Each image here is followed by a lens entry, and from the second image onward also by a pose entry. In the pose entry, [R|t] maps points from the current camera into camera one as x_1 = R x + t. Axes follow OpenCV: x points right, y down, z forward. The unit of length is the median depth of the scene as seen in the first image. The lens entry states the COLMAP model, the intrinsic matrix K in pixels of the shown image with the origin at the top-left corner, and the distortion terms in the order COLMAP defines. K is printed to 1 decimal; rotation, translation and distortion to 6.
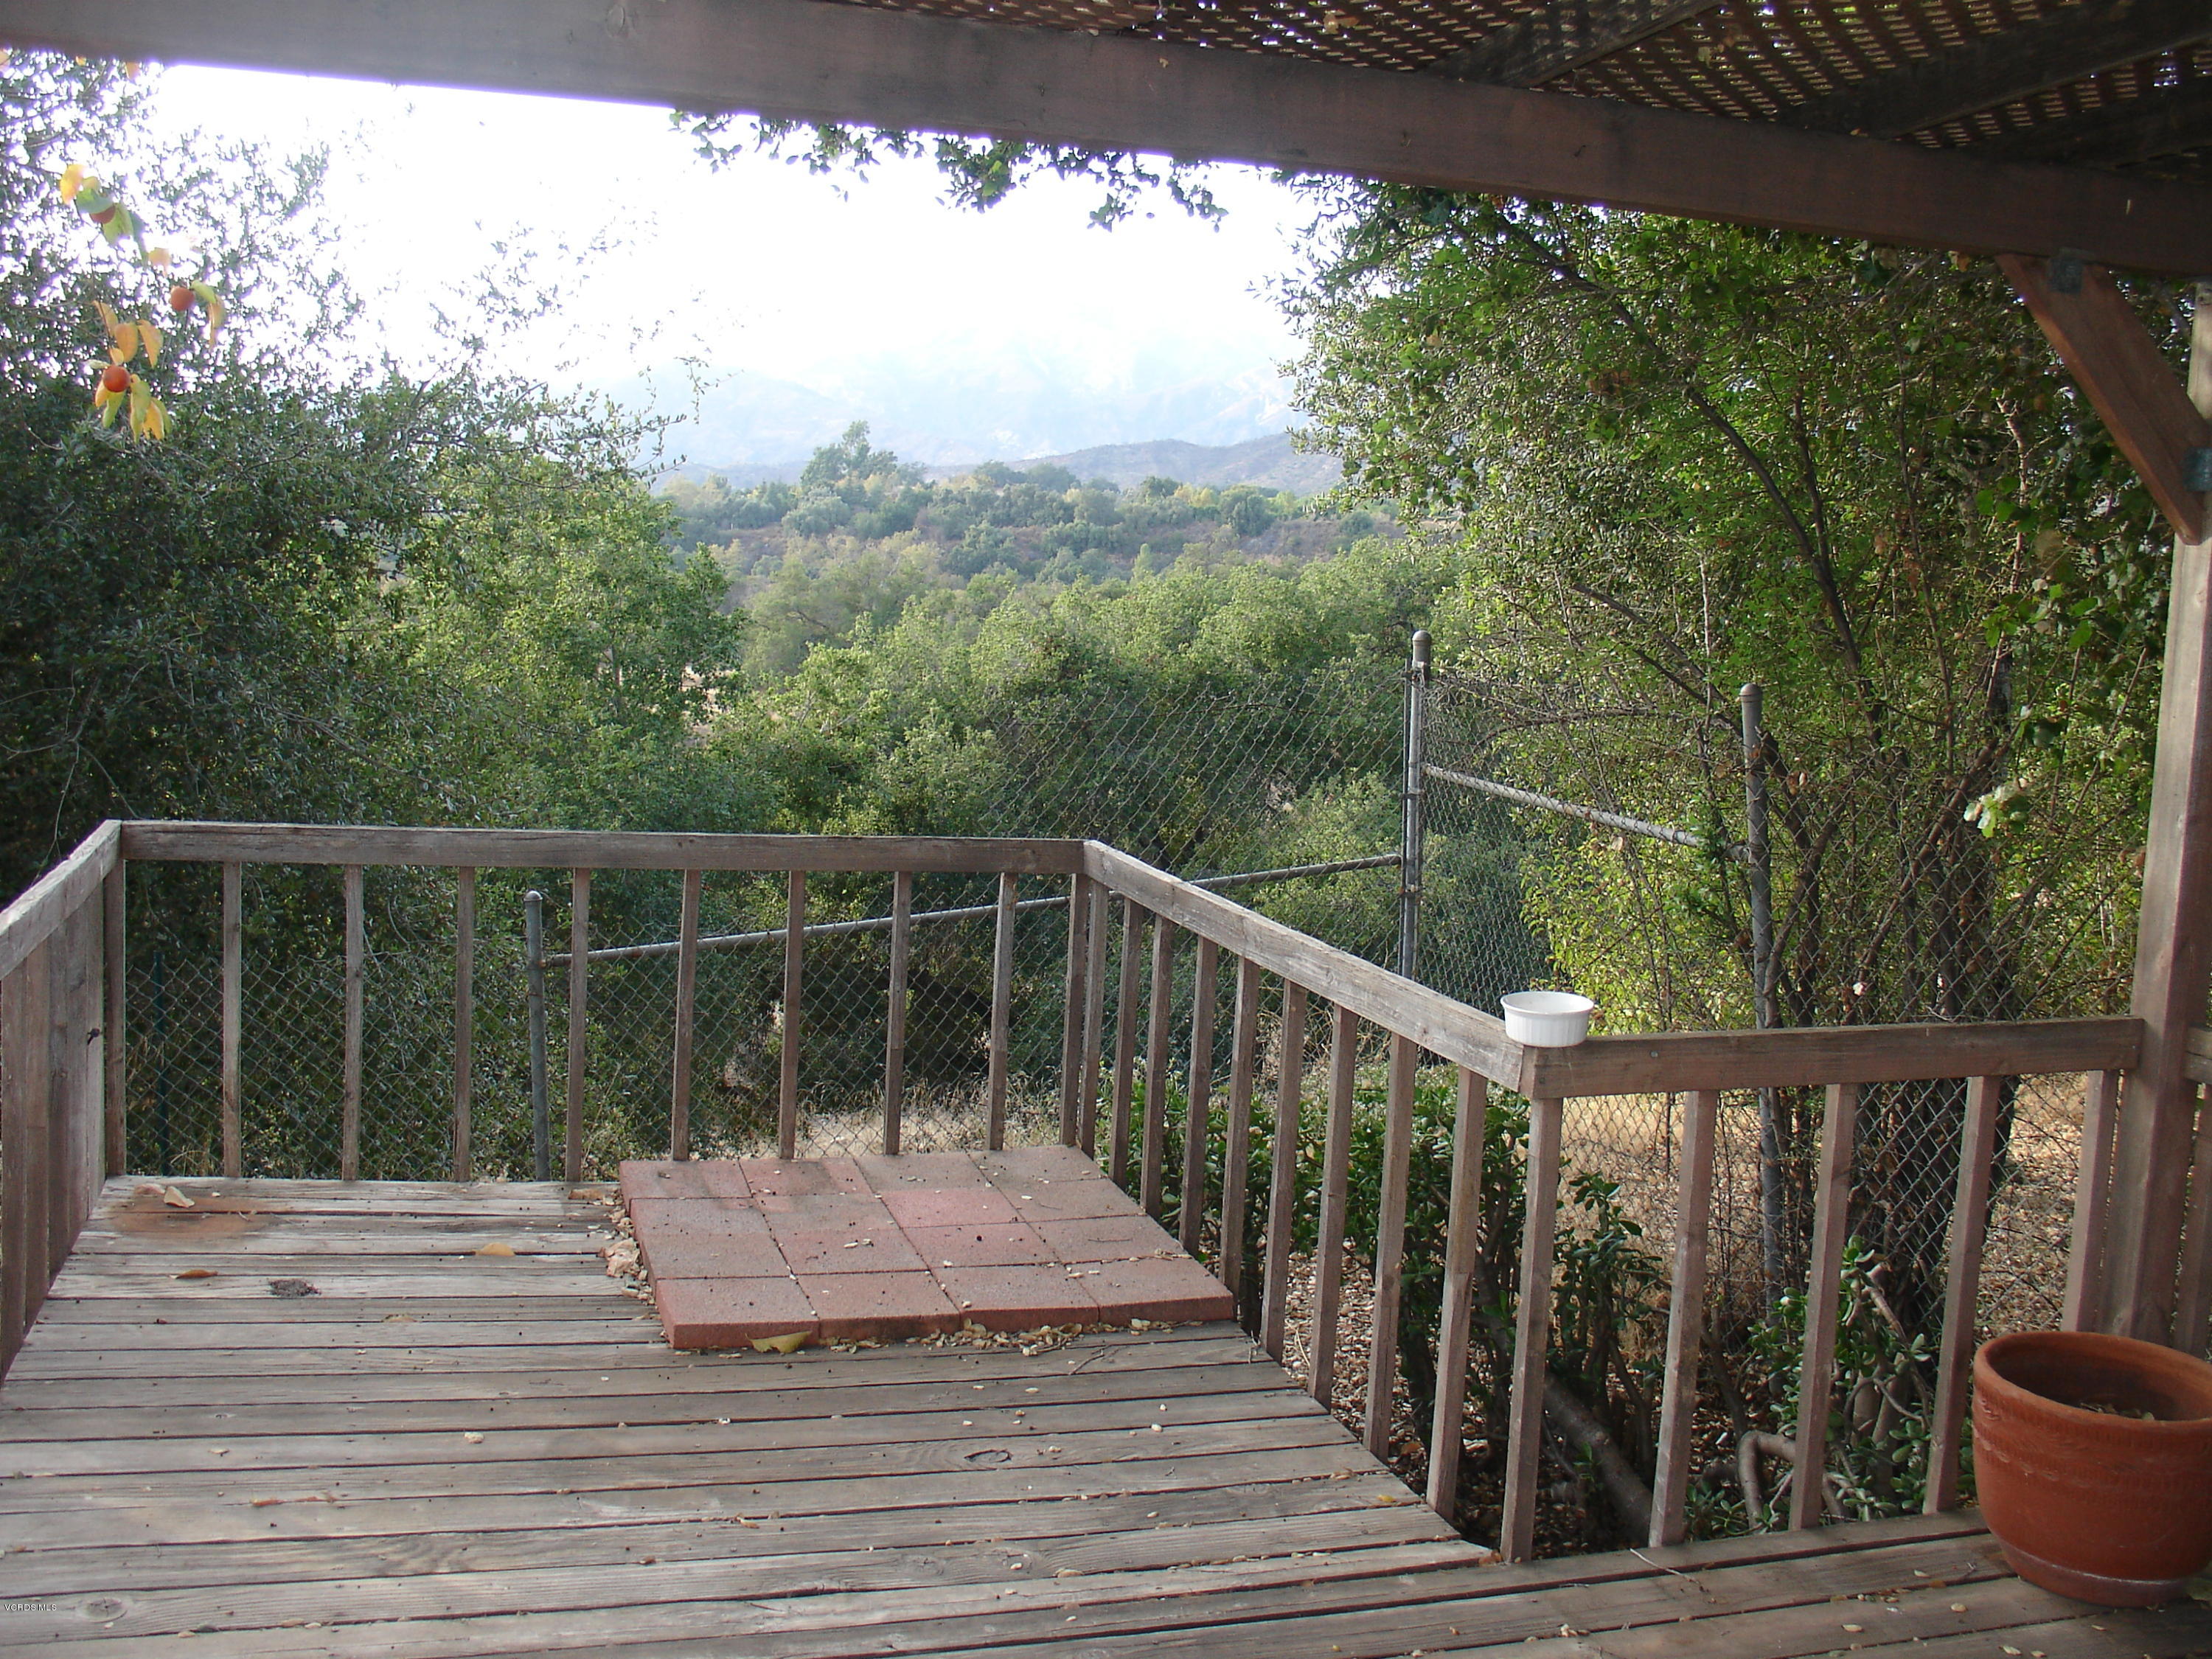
lens RADIAL K [[2185.9, 0, 1106.0], [0, 2185.9, 829.5], [0, 0, 1]] dist [-0.196355, 0.216020]
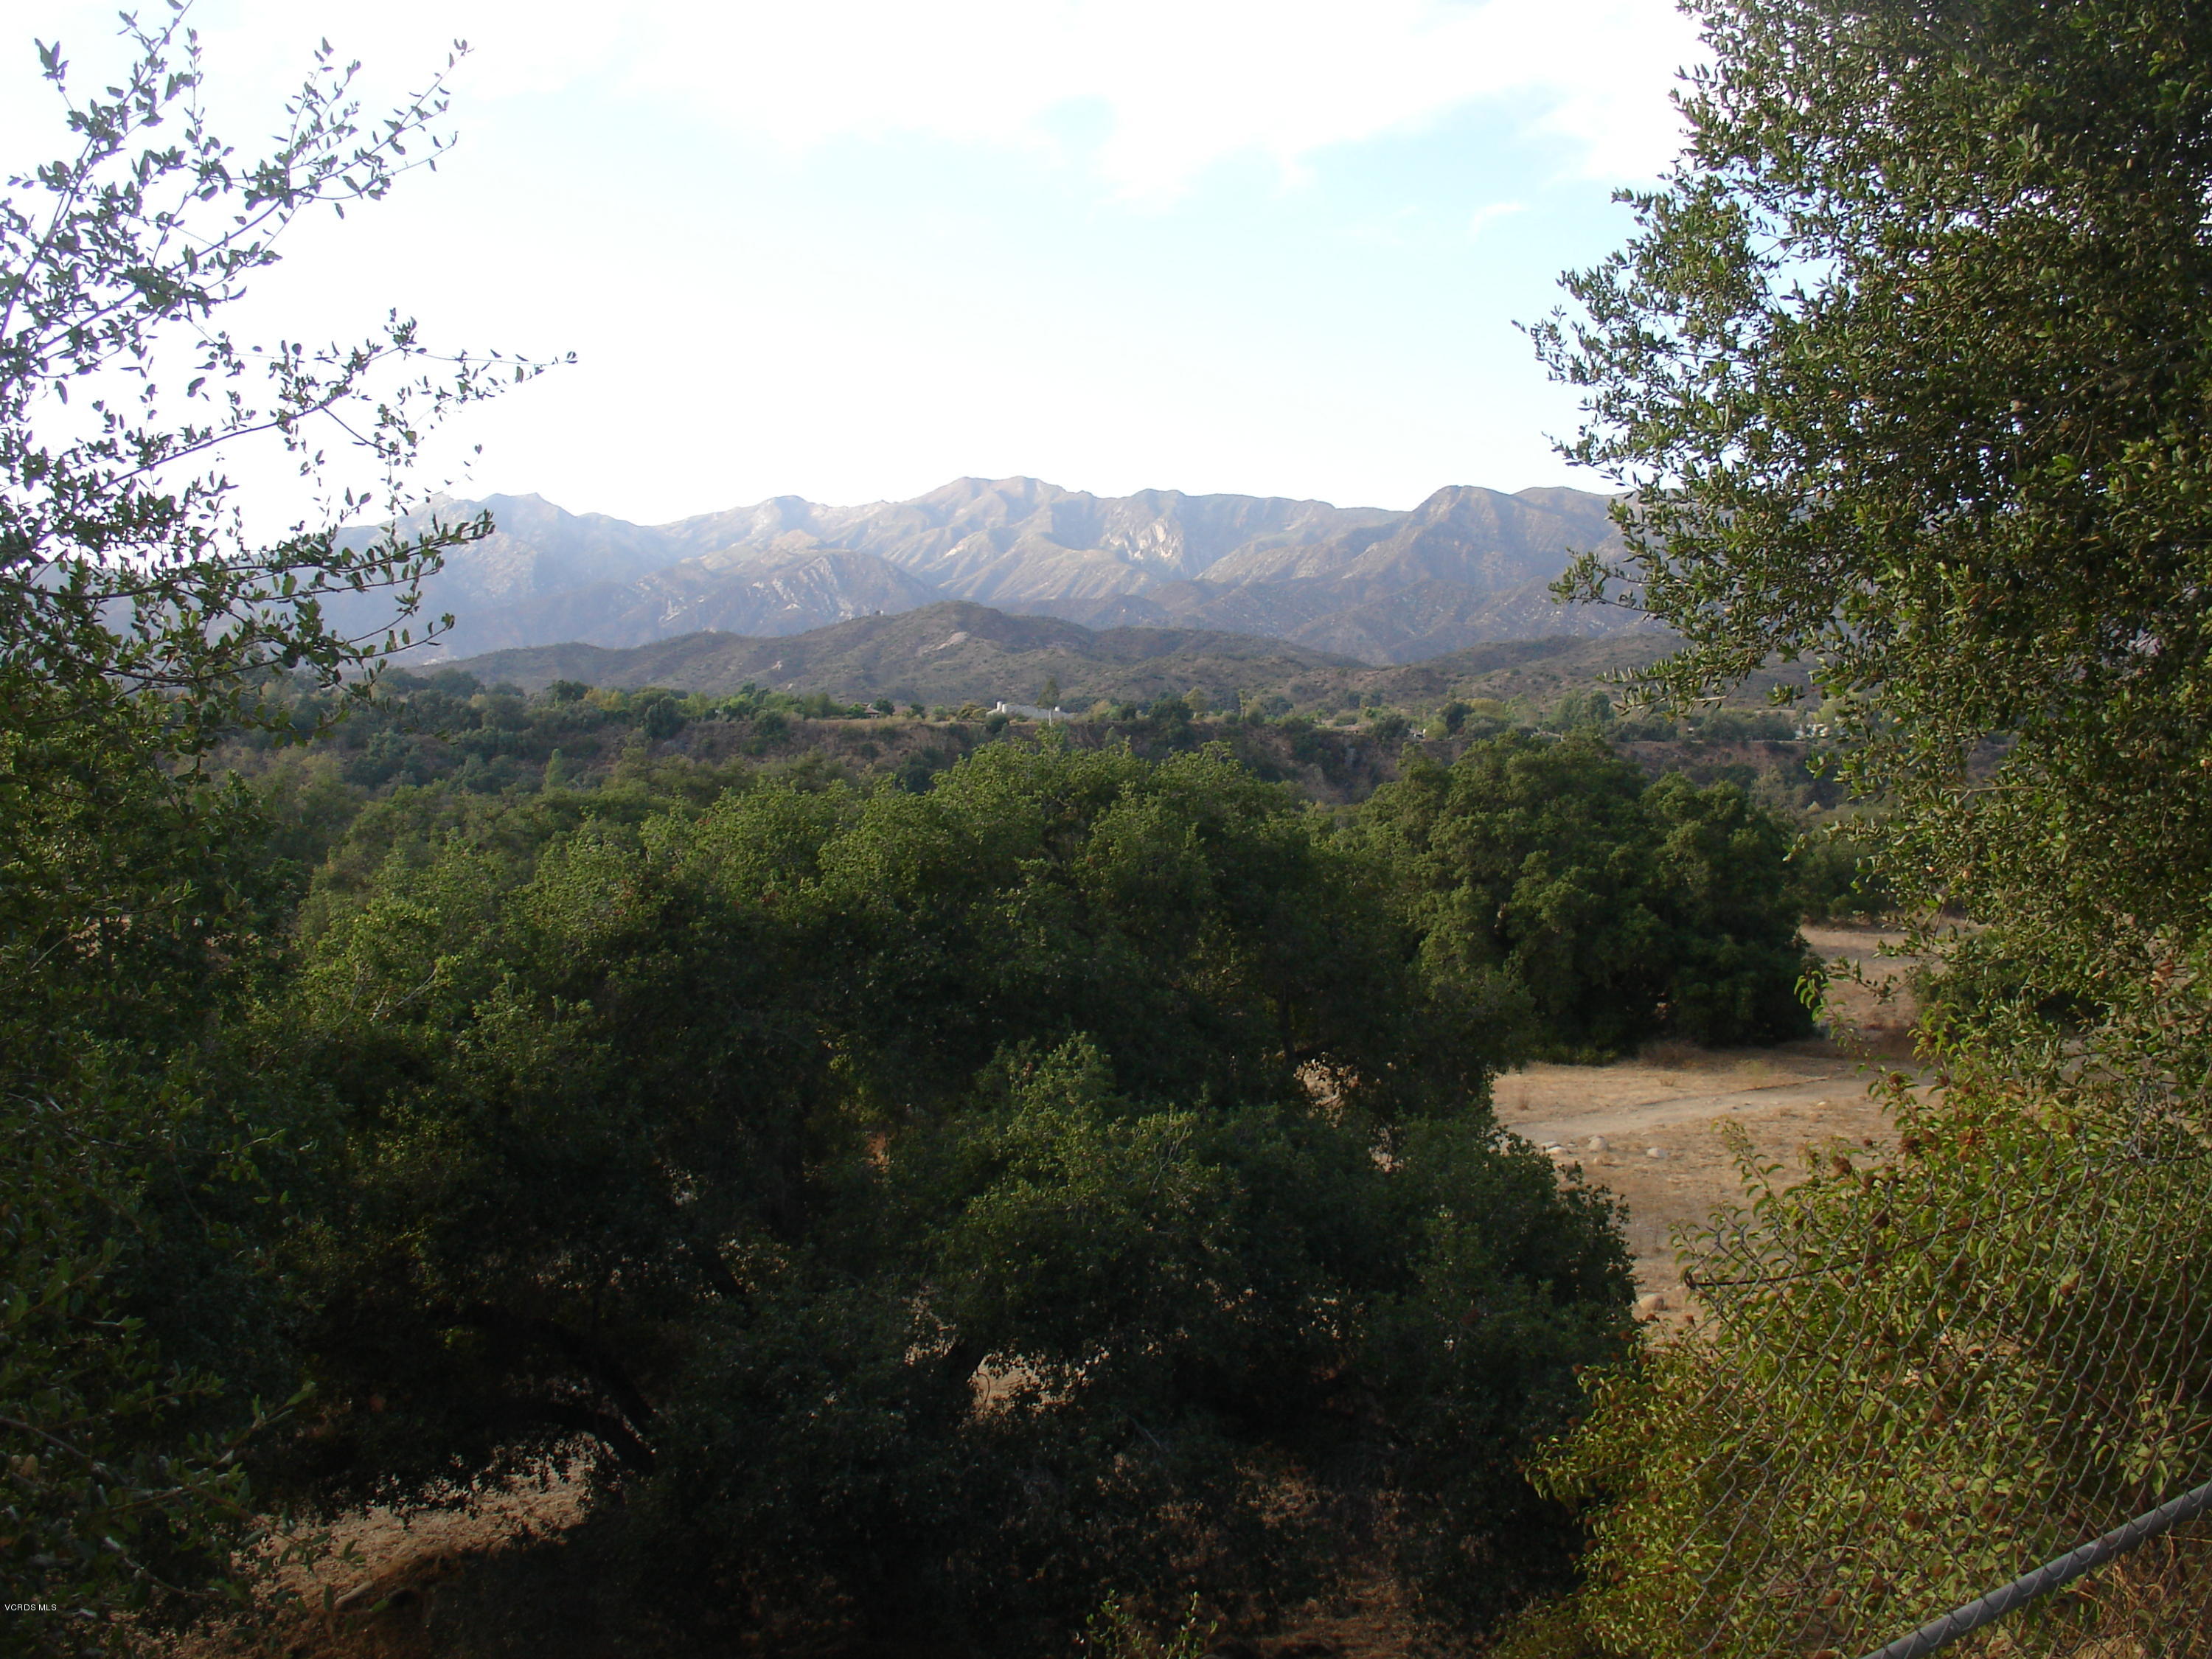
lens RADIAL K [[2185.9, 0, 1106.0], [0, 2185.9, 829.5], [0, 0, 1]] dist [-0.196355, 0.216020]
pose [[0.963477, -0.027248, 0.266400, -0.066635], [0.051325, 0.995157, -0.083837, -0.027308], [-0.262826, 0.094448, 0.960209, 0.178519]]
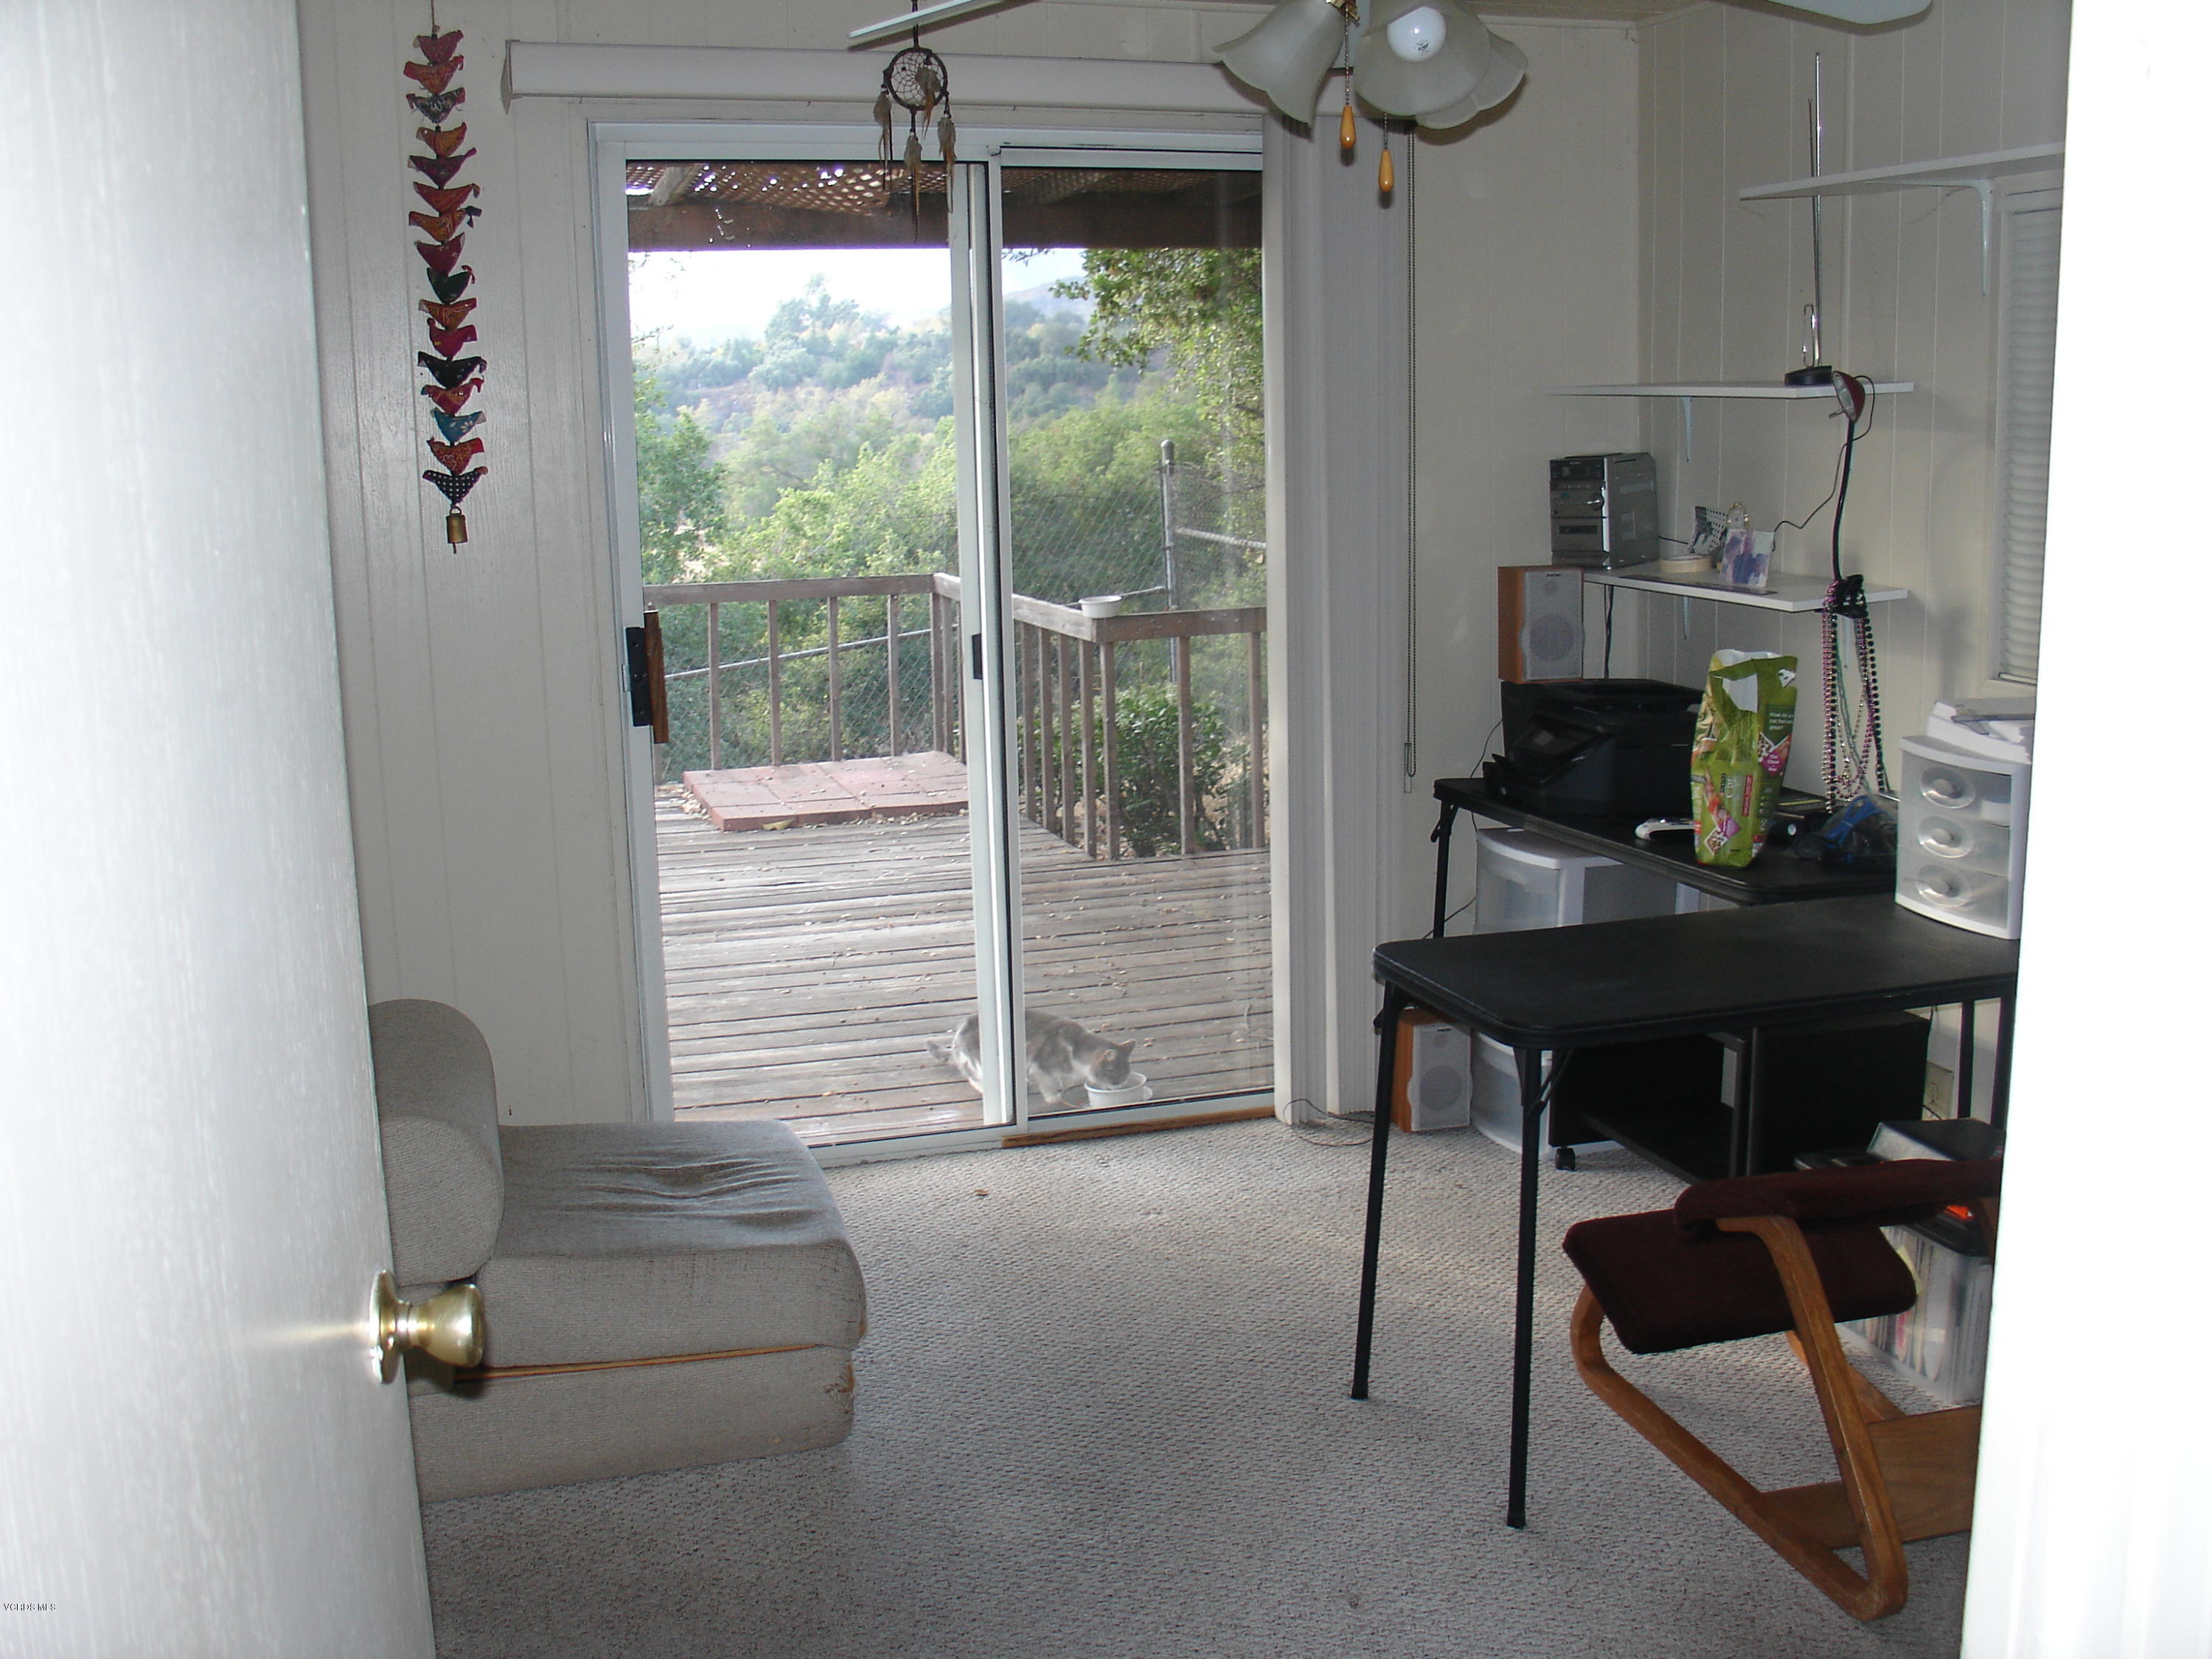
lens RADIAL K [[2185.9, 0, 1106.0], [0, 2185.9, 829.5], [0, 0, 1]] dist [-0.196355, 0.216020]
pose [[0.997592, -0.069352, -0.000909, 0.023930], [0.069221, 0.994701, 0.076019, 0.017922], [-0.004368, -0.075899, 0.997106, -0.157285]]
